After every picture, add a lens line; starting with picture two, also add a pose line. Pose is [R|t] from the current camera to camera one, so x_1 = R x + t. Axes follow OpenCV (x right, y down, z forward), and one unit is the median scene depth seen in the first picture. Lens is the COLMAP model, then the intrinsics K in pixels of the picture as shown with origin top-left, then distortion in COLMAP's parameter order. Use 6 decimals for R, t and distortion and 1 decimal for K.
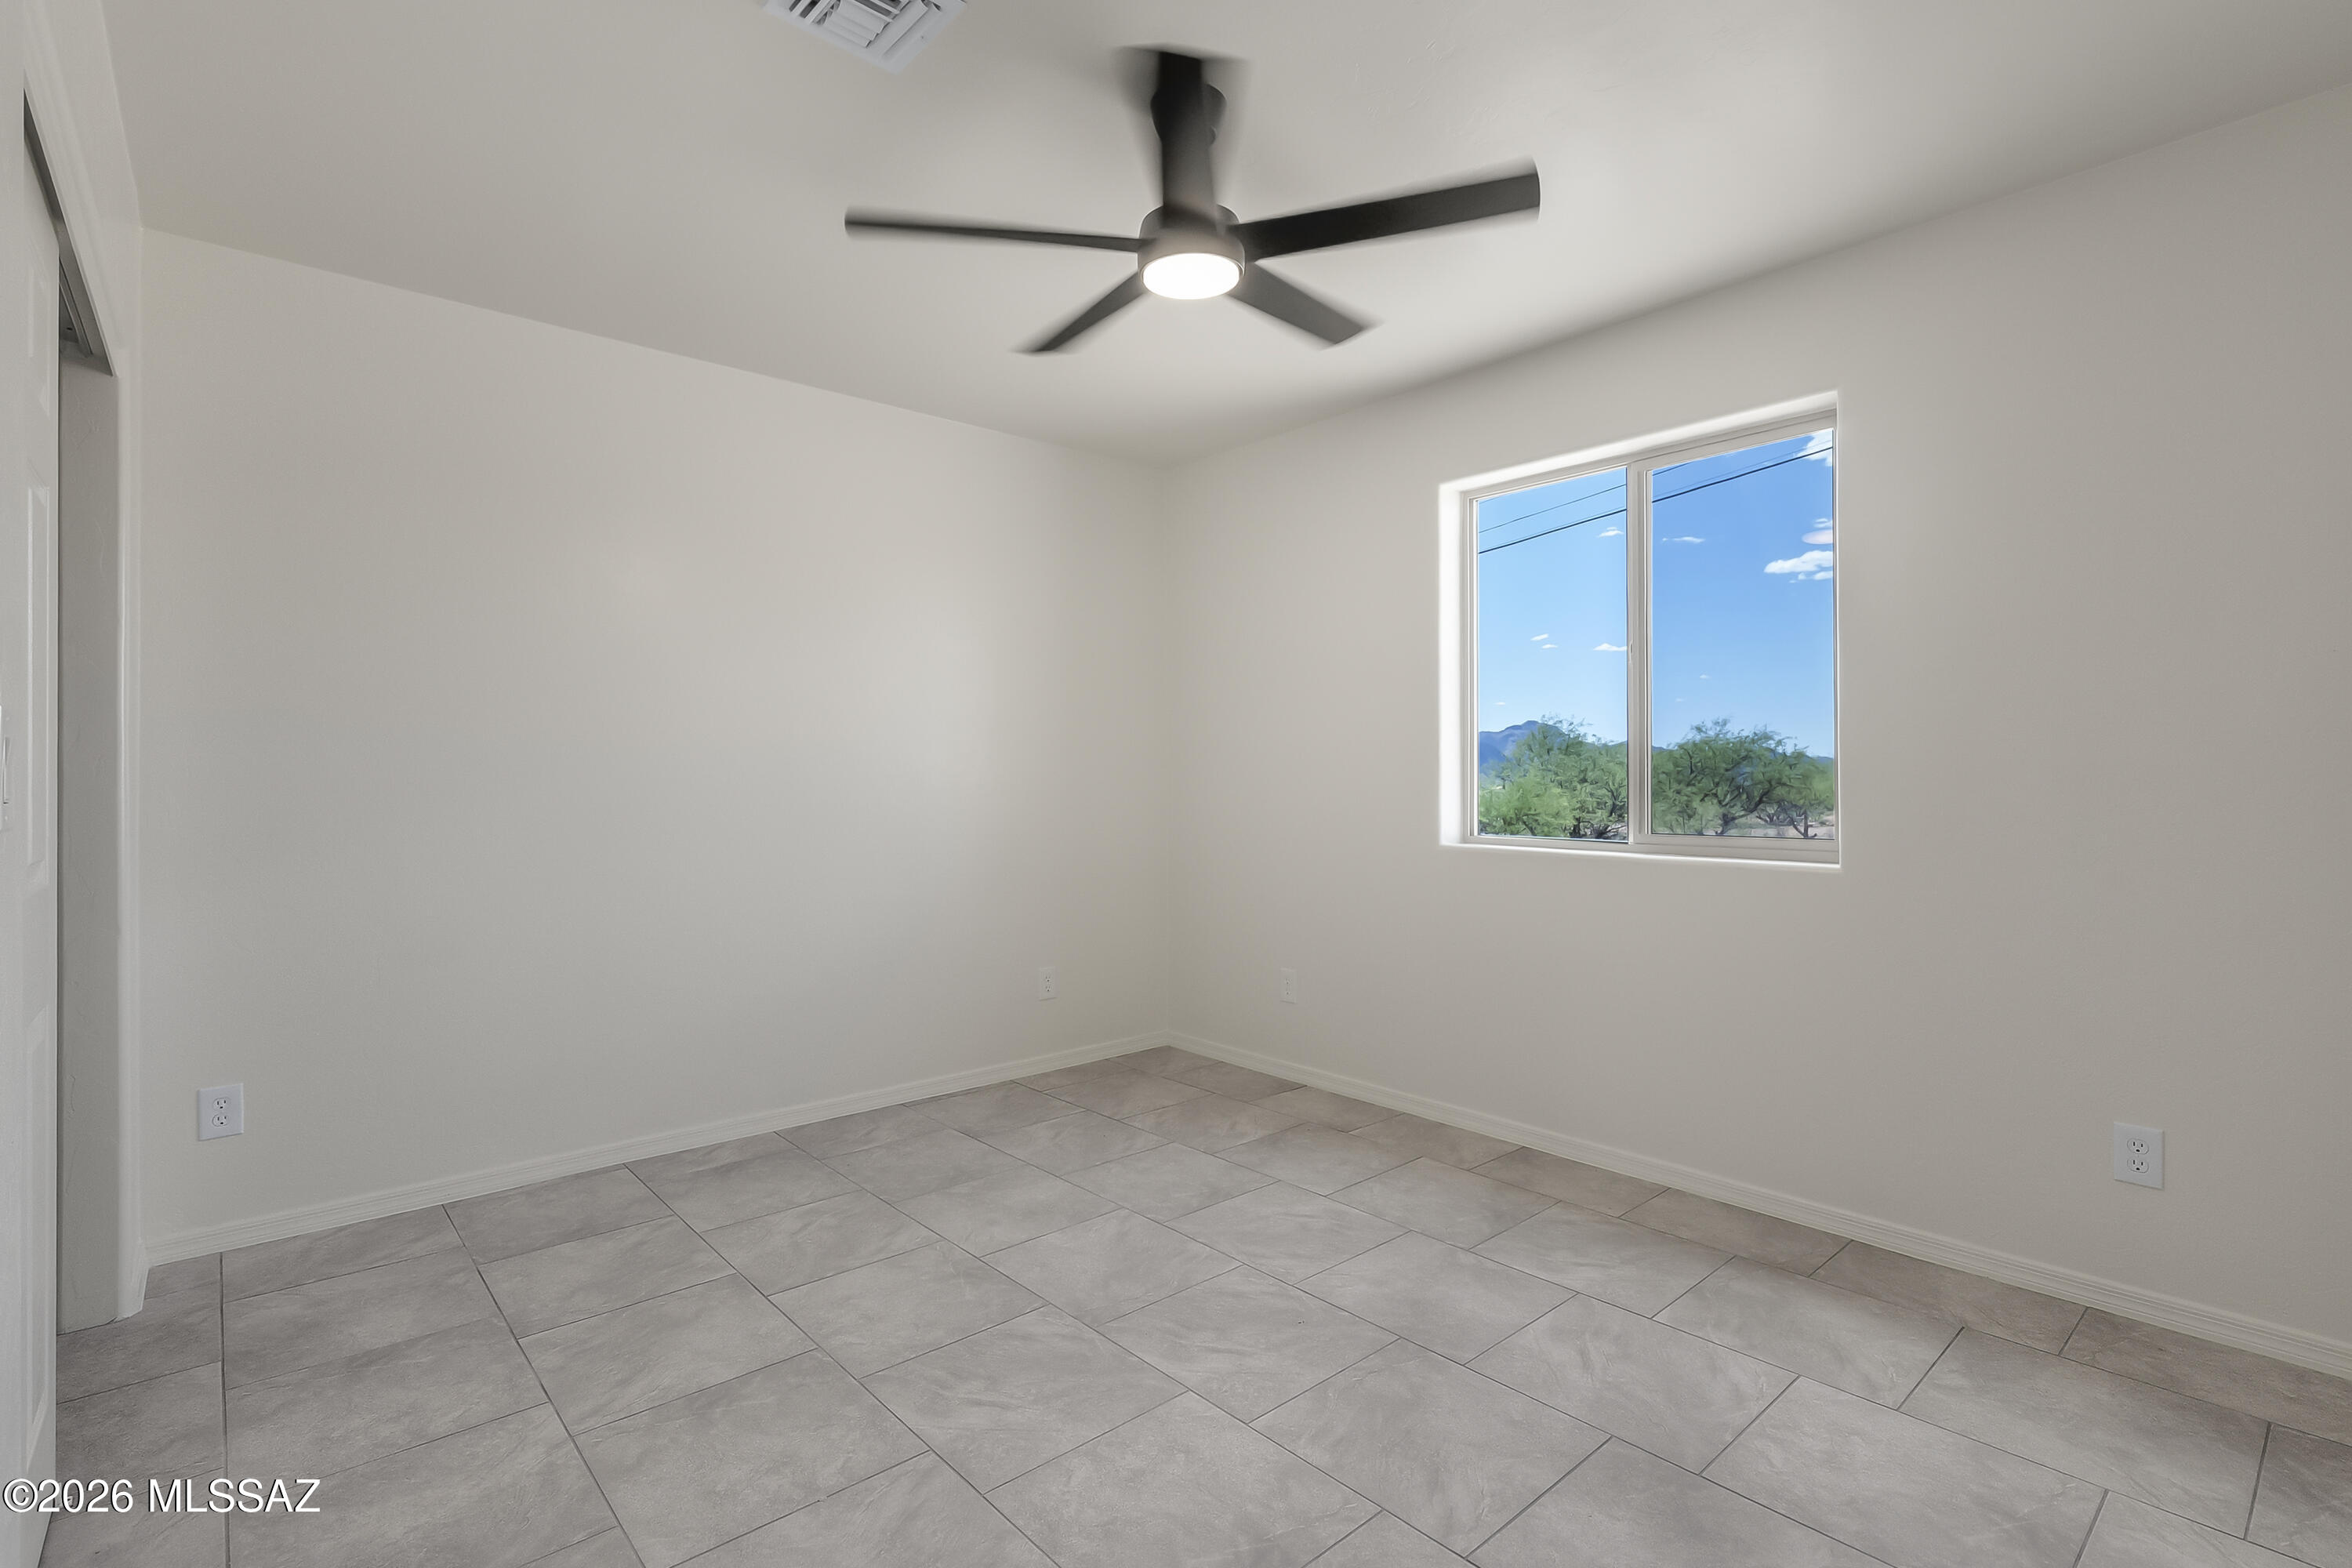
lens RADIAL K [[1094.4, 0, 1181.4], [0, 1094.4, 775.6], [0, 0, 1]] dist [-0.000218, 0.000507]
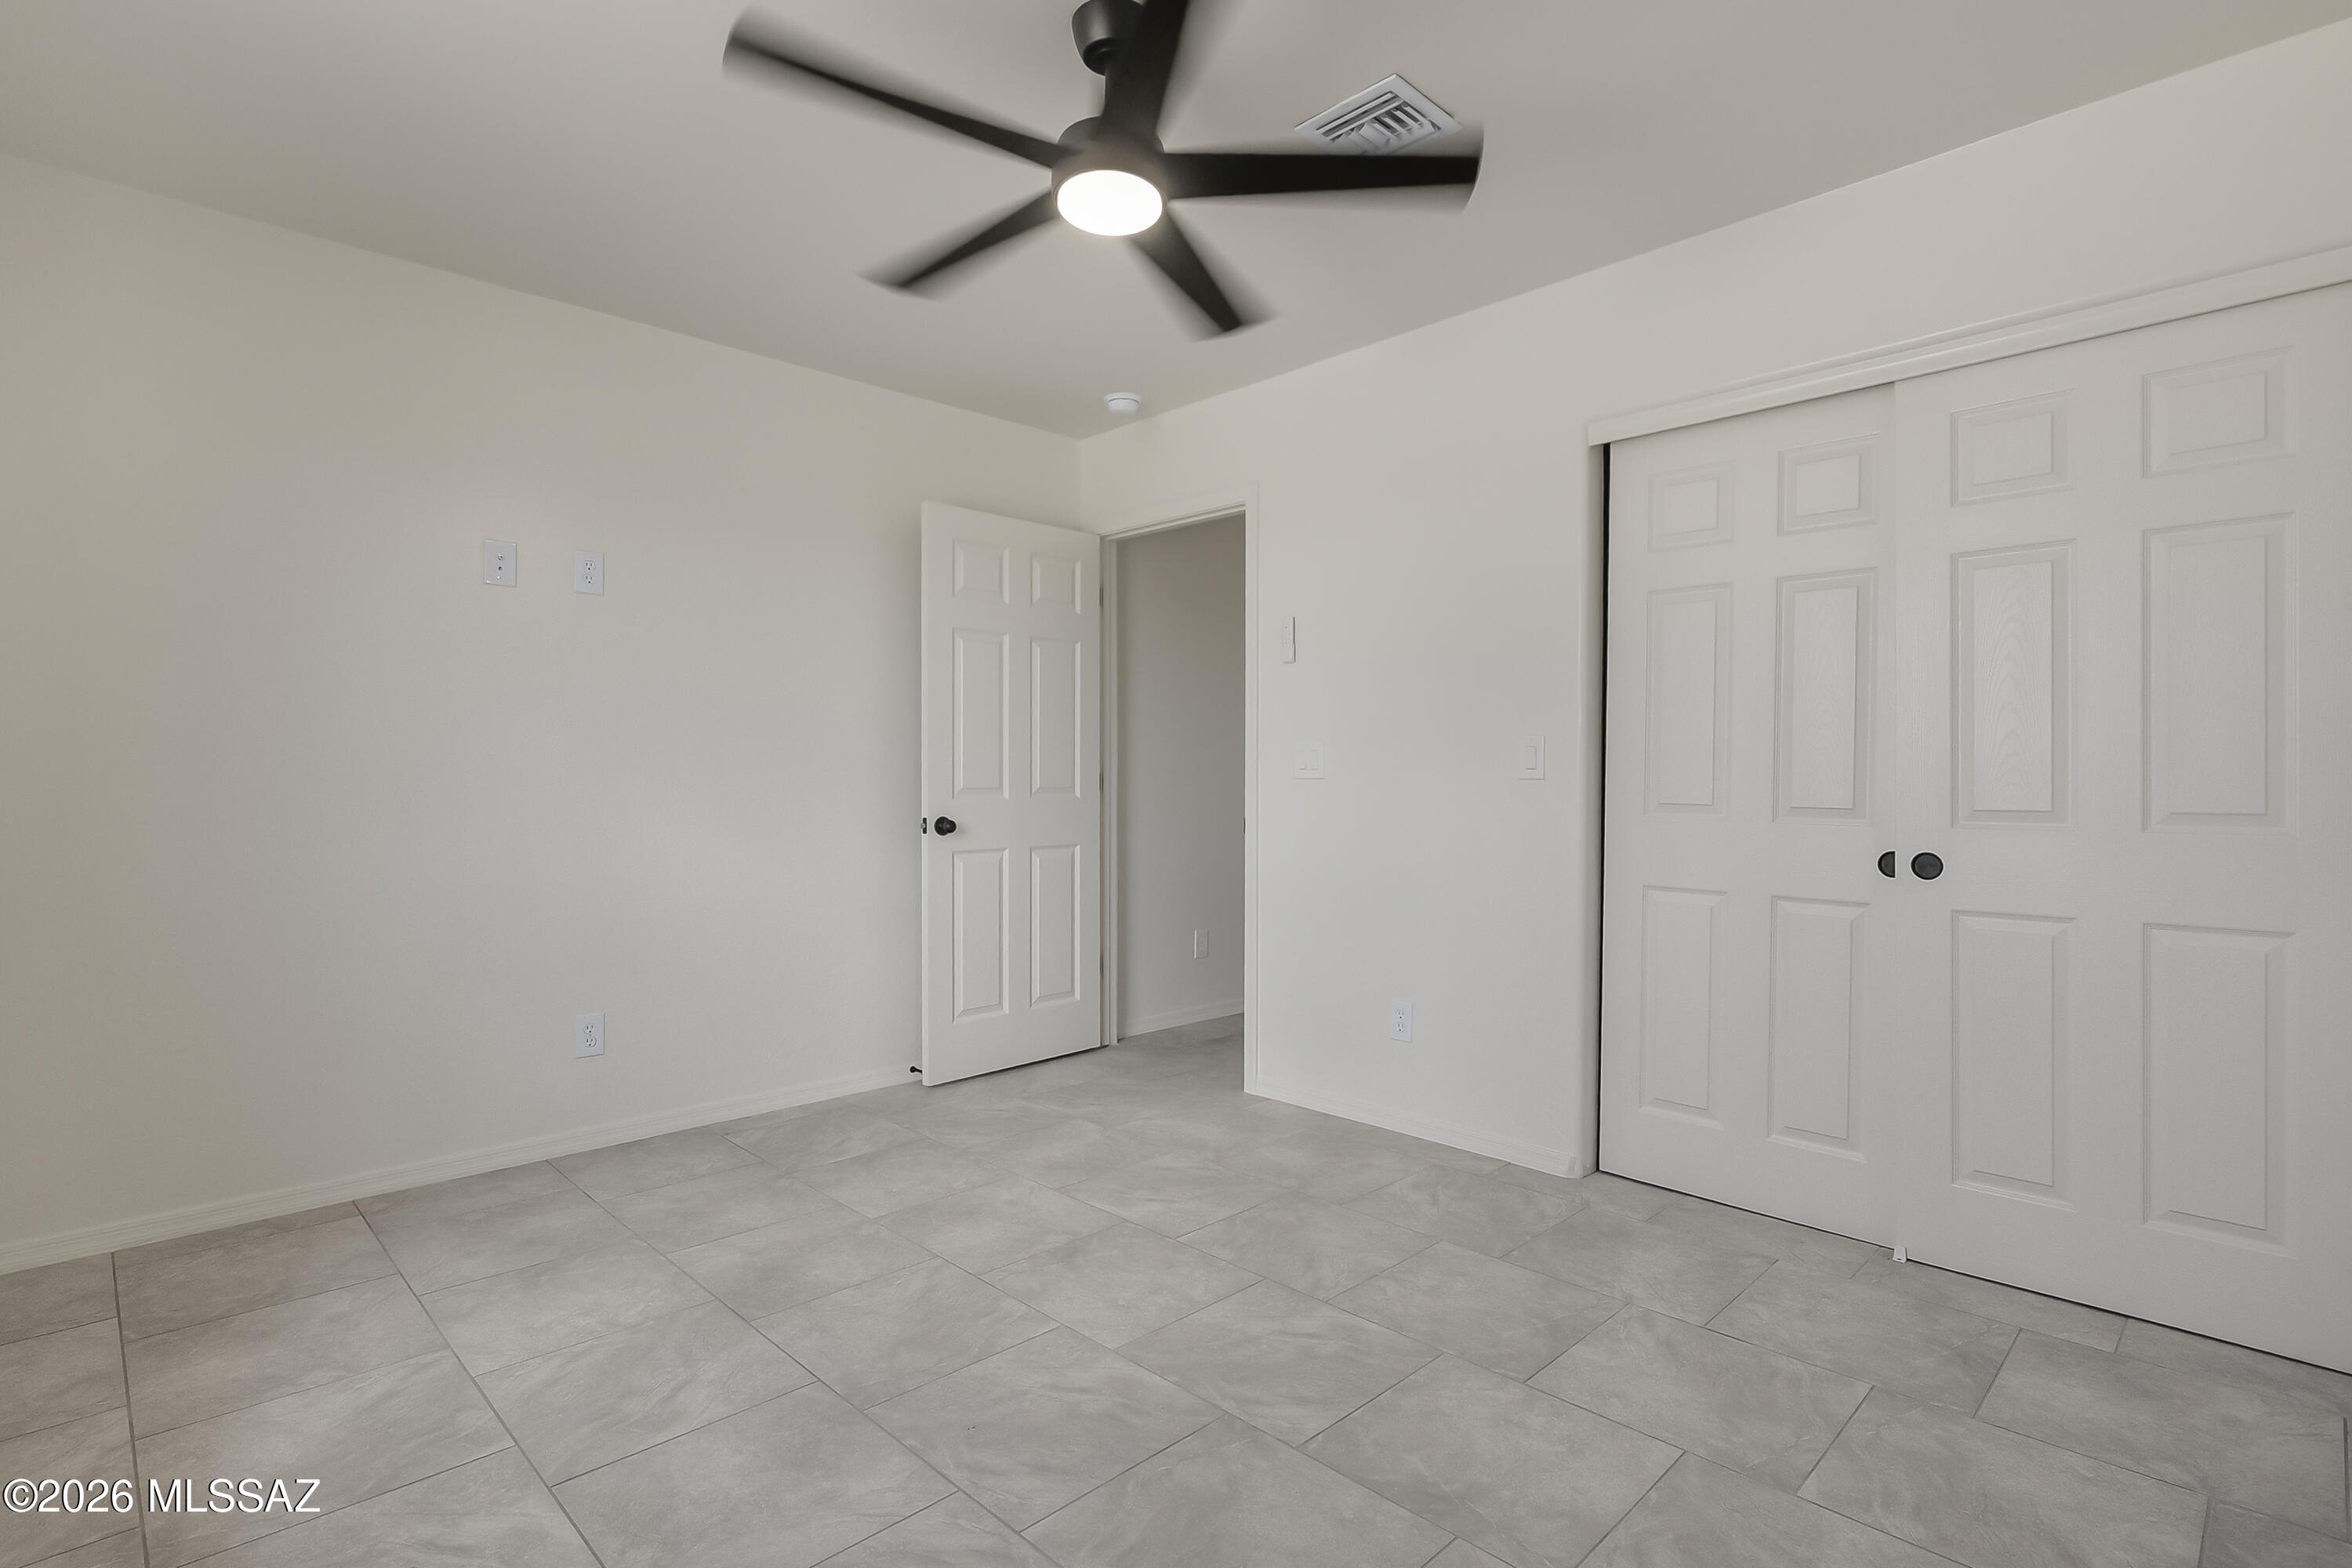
lens RADIAL K [[1094.4, 0, 1181.4], [0, 1094.4, 775.6], [0, 0, 1]] dist [-0.000218, 0.000507]
pose [[-0.998365, 0.001718, -0.057143, 0.001258], [0.001996, 0.999986, -0.004819, 0.026951], [0.057134, -0.004925, -0.998354, 1.928343]]
